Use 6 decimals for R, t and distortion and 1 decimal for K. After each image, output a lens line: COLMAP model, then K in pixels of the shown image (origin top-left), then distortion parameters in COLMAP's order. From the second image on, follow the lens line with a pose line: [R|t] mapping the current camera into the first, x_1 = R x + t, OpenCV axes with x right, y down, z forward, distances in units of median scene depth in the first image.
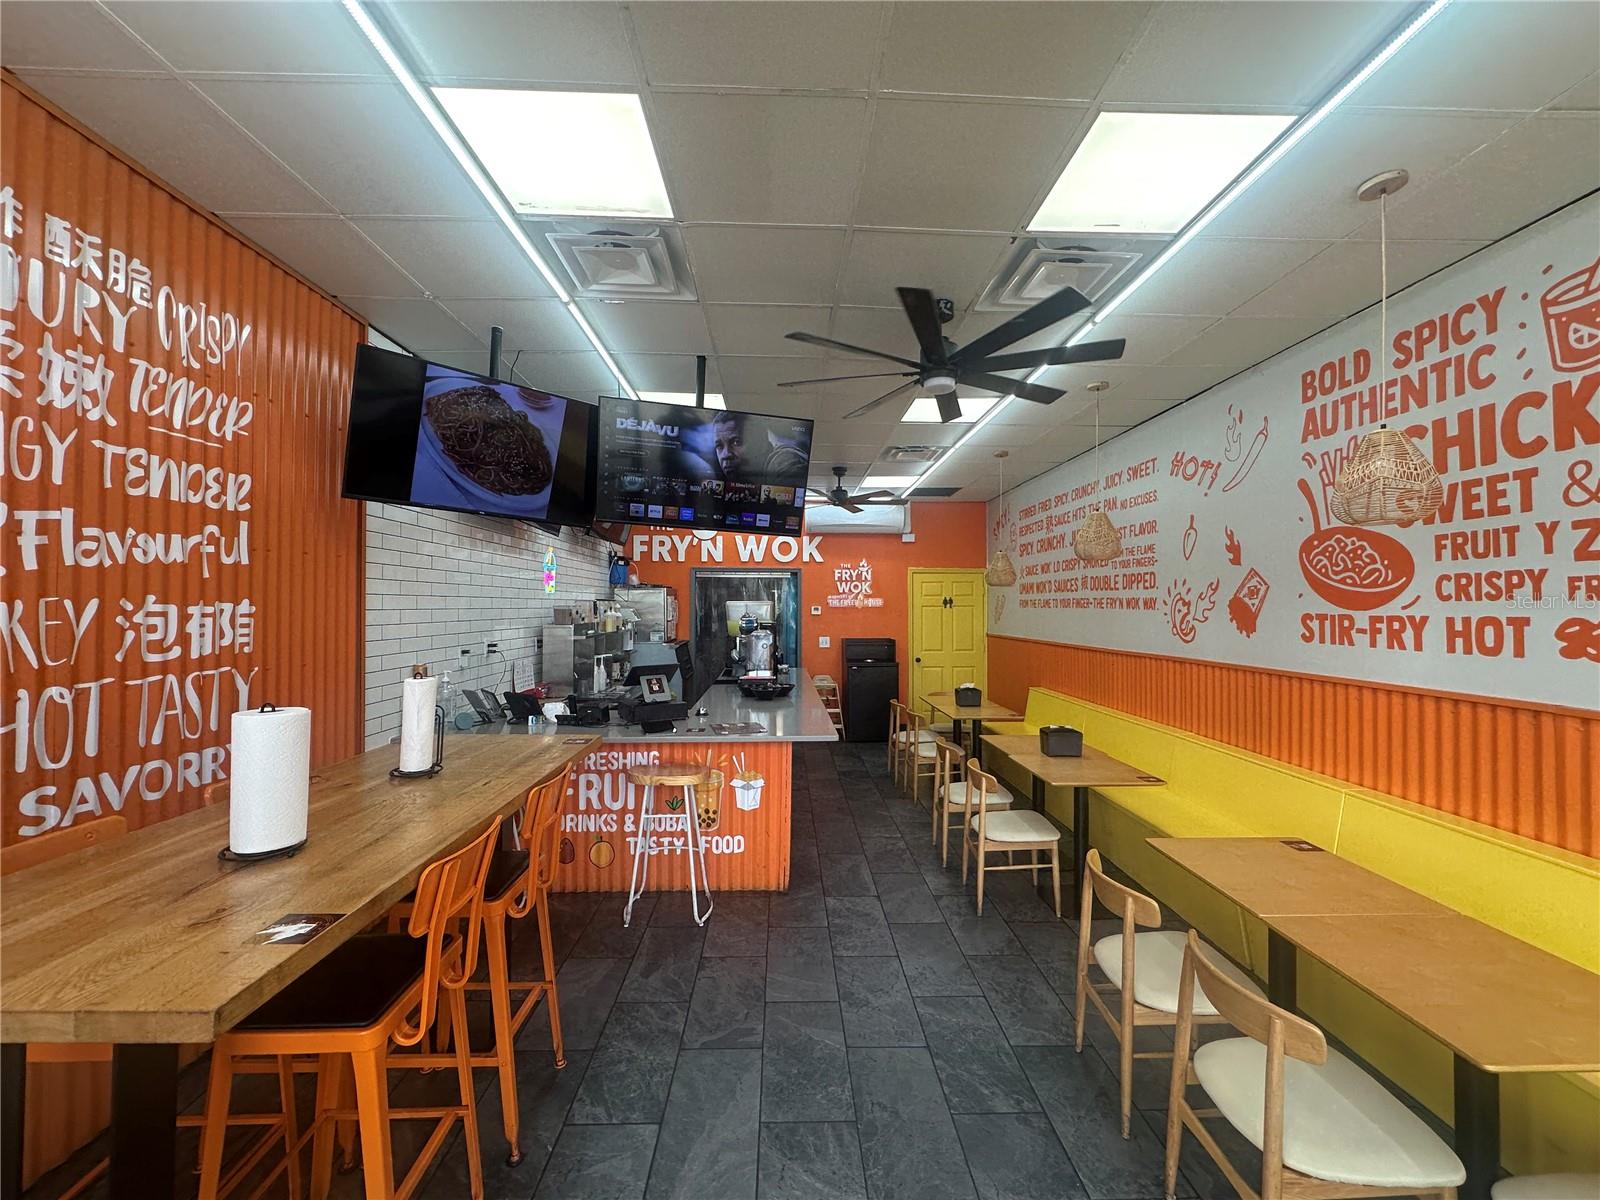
lens RADIAL K [[643.1, 0, 806.9], [0, 643.1, 600.9], [0, 0, 1]] dist [-0.005817, 0.001340]
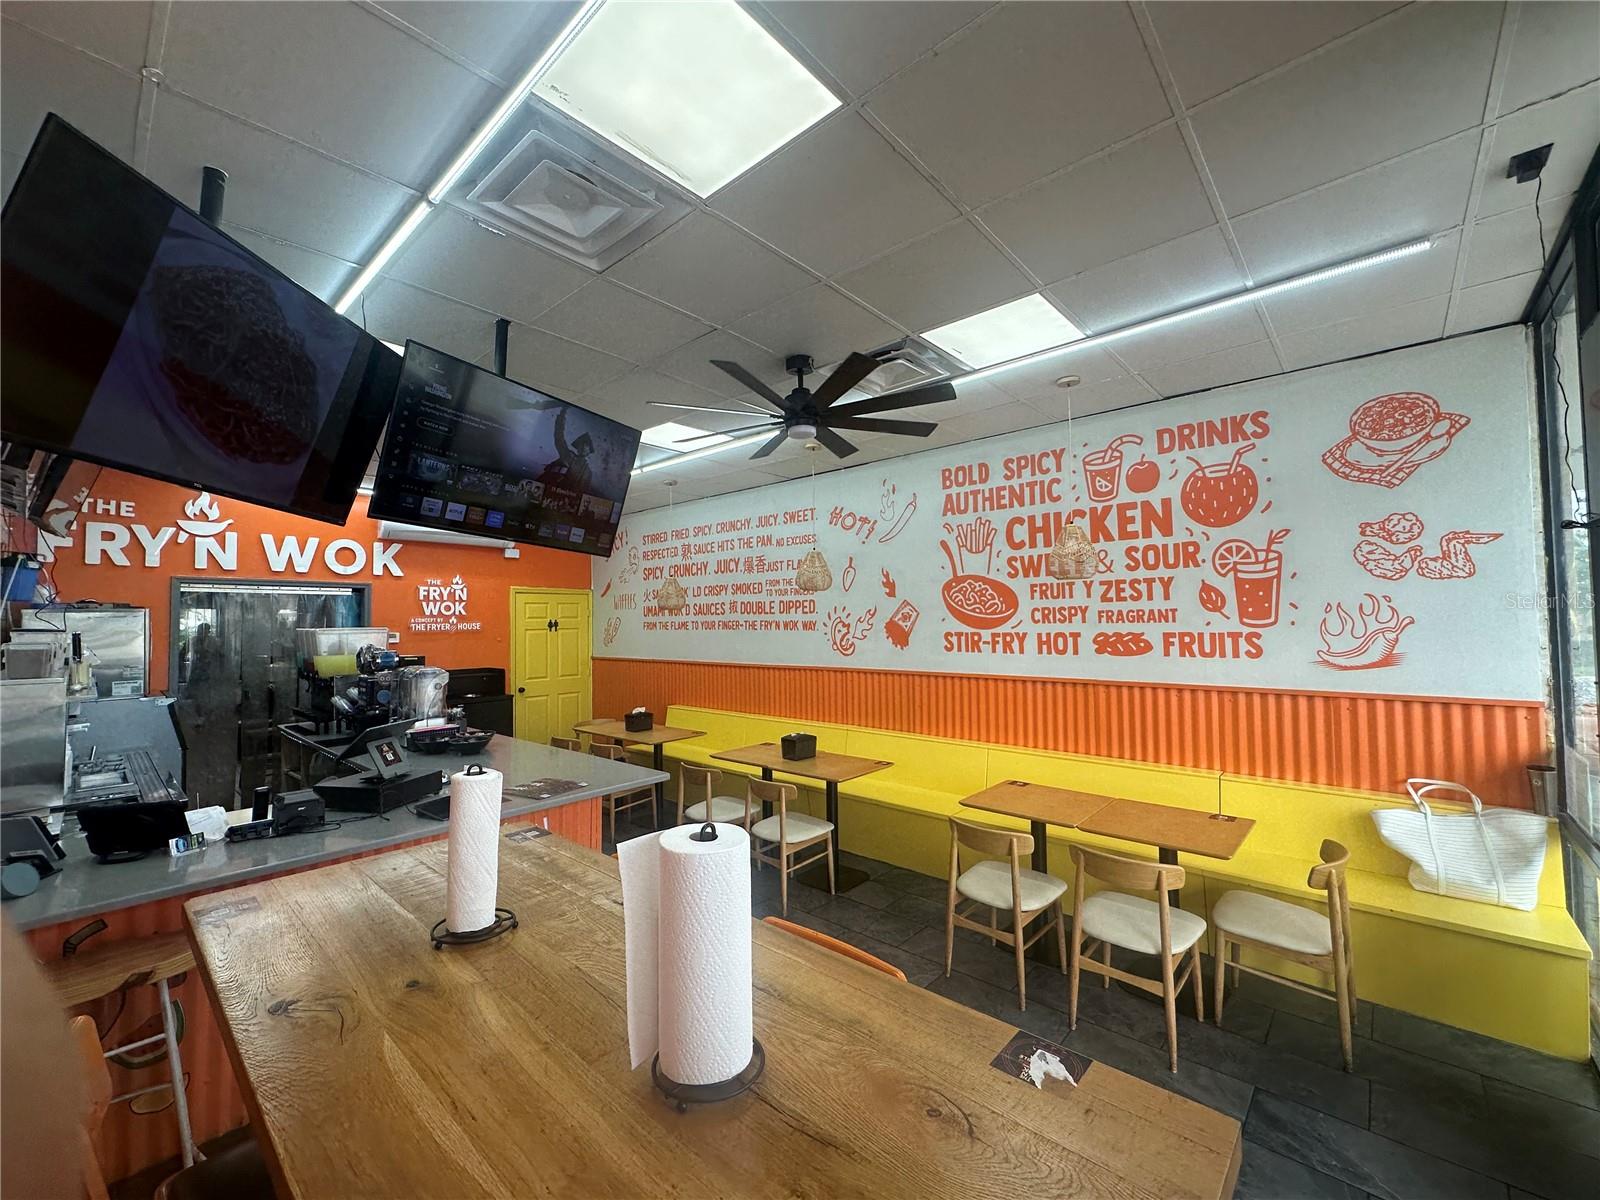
lens RADIAL K [[643.1, 0, 818.6], [0, 643.1, 599.9], [0, 0, 1]] dist [-0.005817, 0.001340]
pose [[0.686736, 0.015180, 0.726748, -0.470987], [0.007046, 0.999596, -0.027538, -0.014297], [-0.726873, 0.024032, 0.686352, 0.190167]]
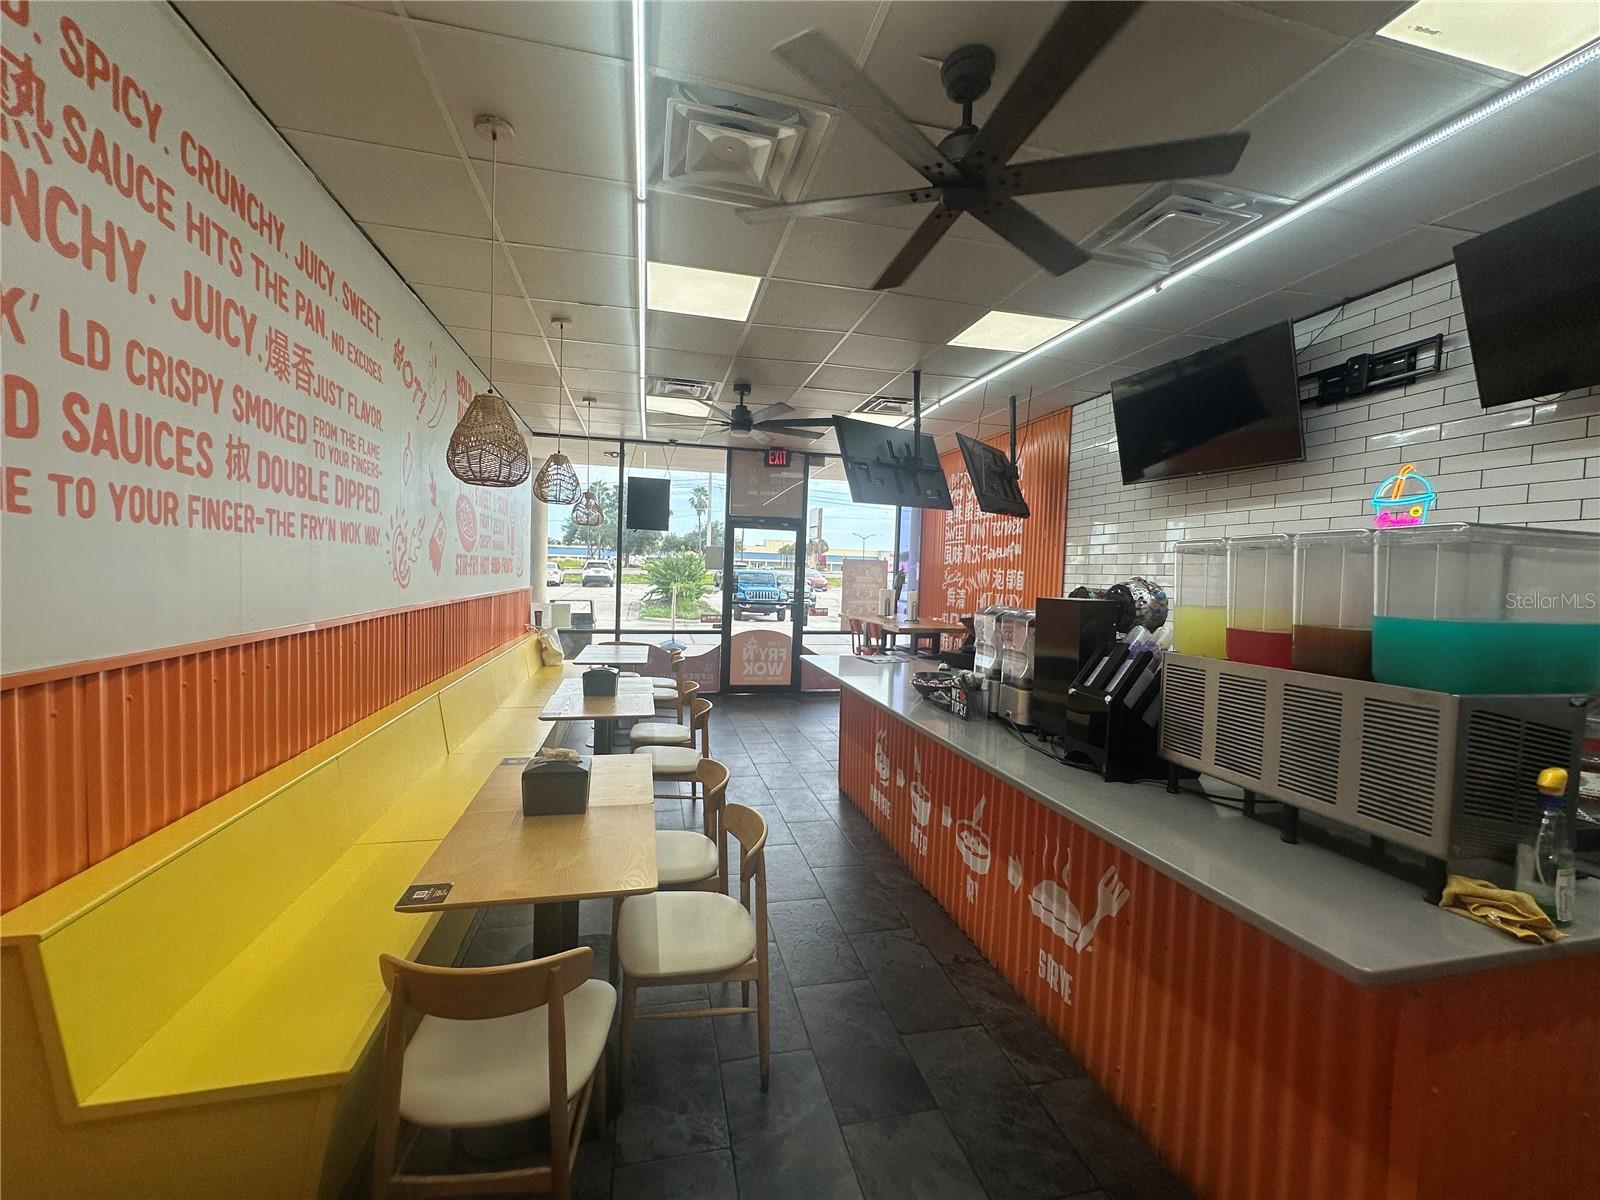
lens RADIAL K [[643.1, 0, 796.9], [0, 643.1, 602.2], [0, 0, 1]] dist [-0.005817, 0.001340]
pose [[-0.980553, -0.025222, -0.194627, 0.322551], [-0.033209, 0.998730, 0.037884, 0.043782], [0.193425, 0.043610, -0.980145, 2.322612]]
